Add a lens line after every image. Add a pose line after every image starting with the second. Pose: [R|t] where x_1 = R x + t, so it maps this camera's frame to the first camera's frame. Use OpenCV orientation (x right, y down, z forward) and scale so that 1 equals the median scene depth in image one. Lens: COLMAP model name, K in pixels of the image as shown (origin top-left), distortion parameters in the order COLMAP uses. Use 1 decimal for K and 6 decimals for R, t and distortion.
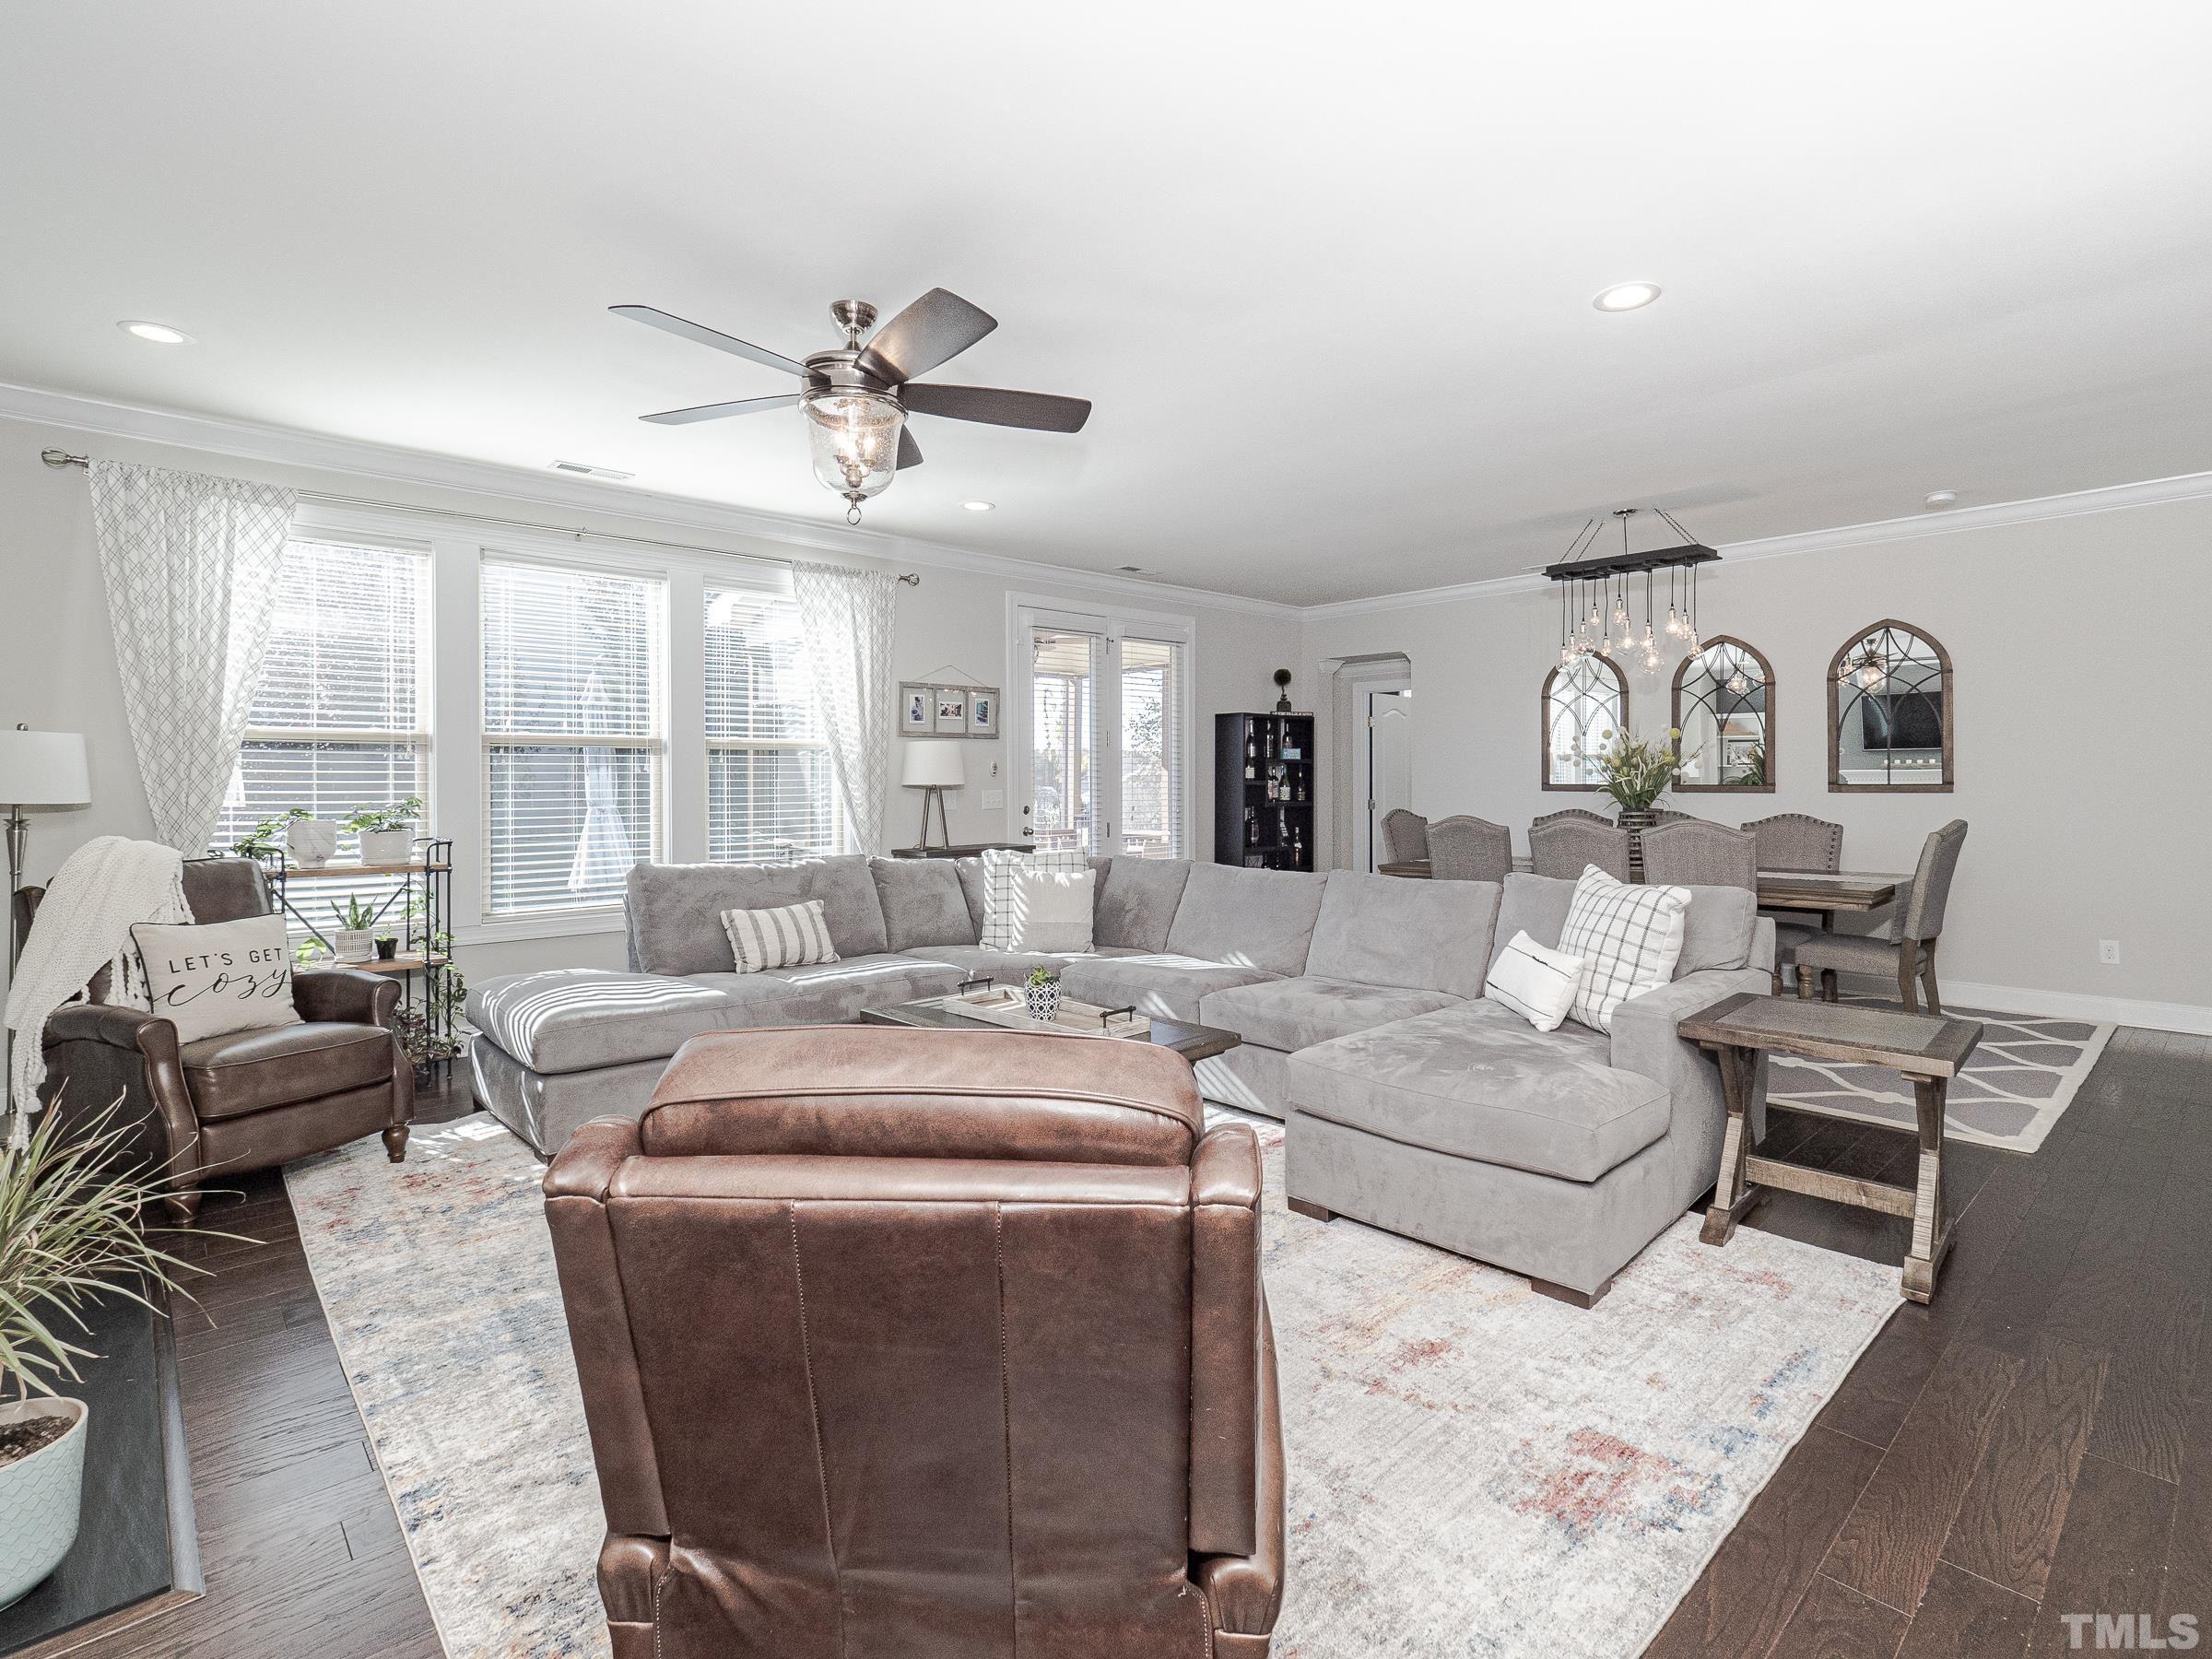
lens RADIAL K [[1090.9, 0, 1111.9], [0, 1090.9, 771.2], [0, 0, 1]] dist [-0.002376, -0.005618]
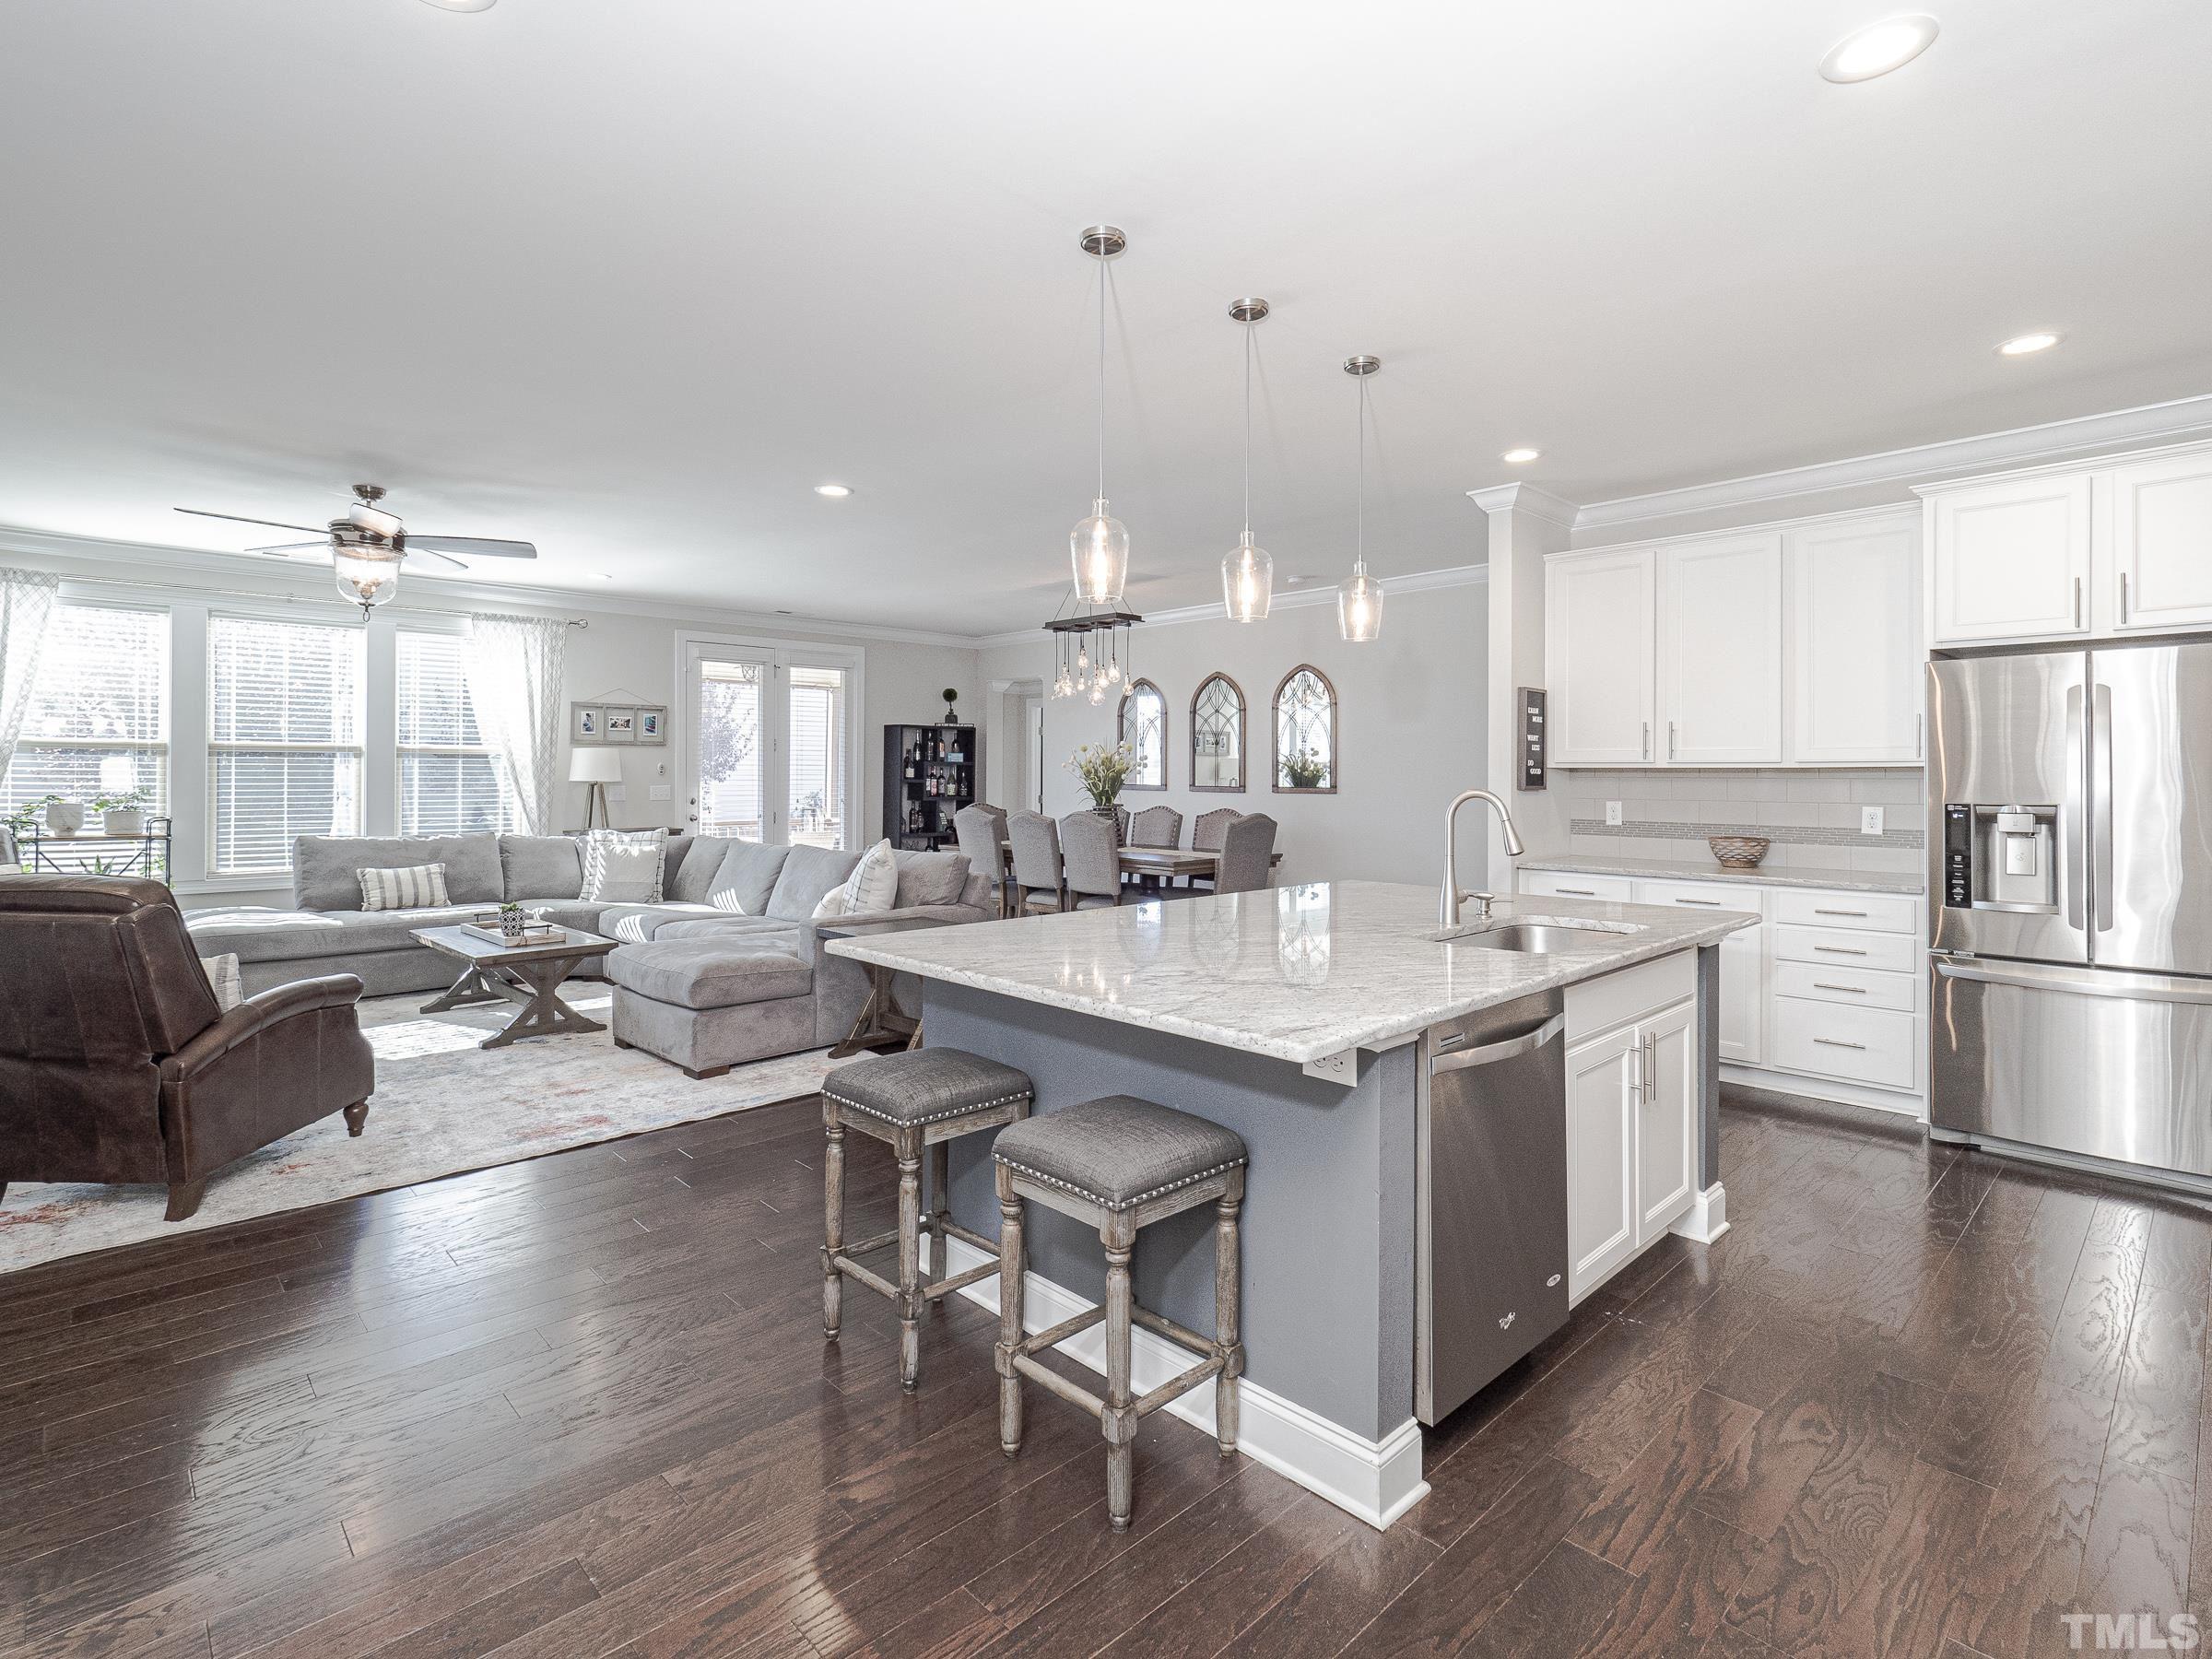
lens RADIAL K [[1090.9, 0, 1111.9], [0, 1090.9, 771.2], [0, 0, 1]] dist [-0.002376, -0.005618]
pose [[0.999780, 0.009650, 0.018644, 0.539323], [-0.009783, 0.999927, 0.007049, -0.018383], [-0.018575, -0.007230, 0.999801, -0.400853]]
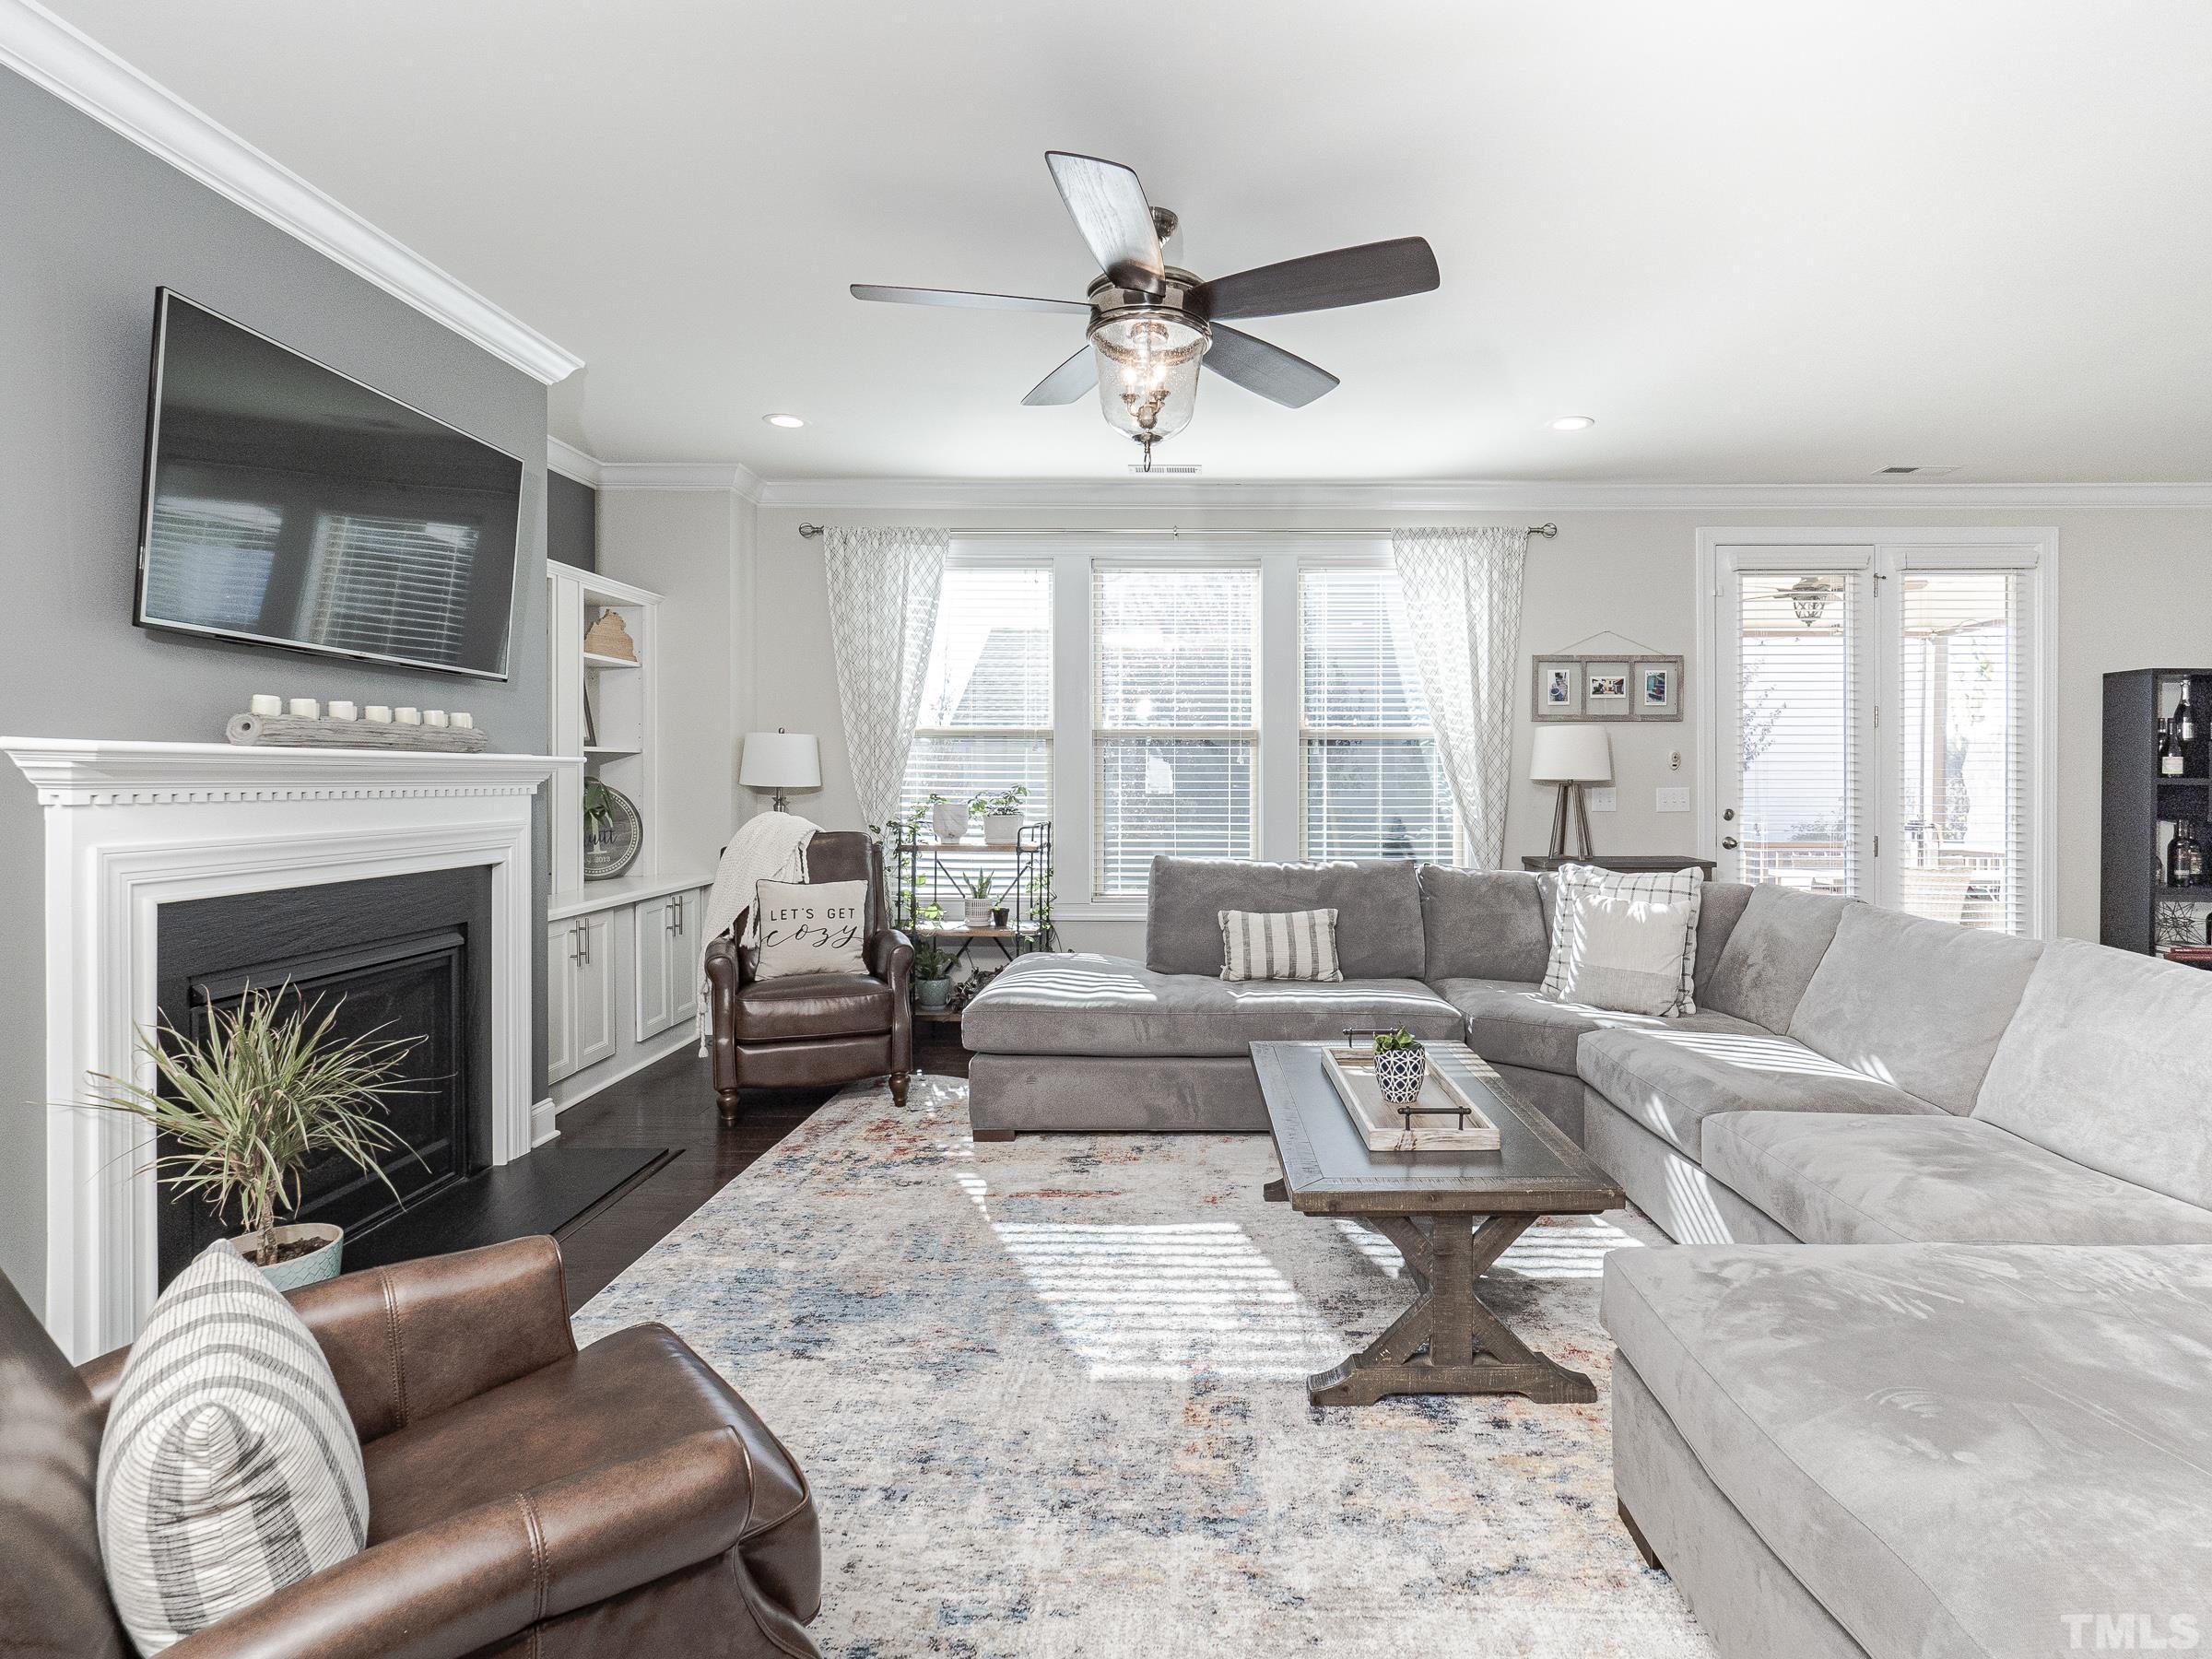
lens RADIAL K [[1103.6, 0, 1183.7], [0, 1103.6, 766.1], [0, 0, 1]] dist [-0.003073, -0.001933]
pose [[0.723267, 0.002098, -0.690565, 0.245027], [-0.000347, 0.999996, 0.002674, 0.000377], [0.690569, -0.001694, 0.723265, 0.256441]]
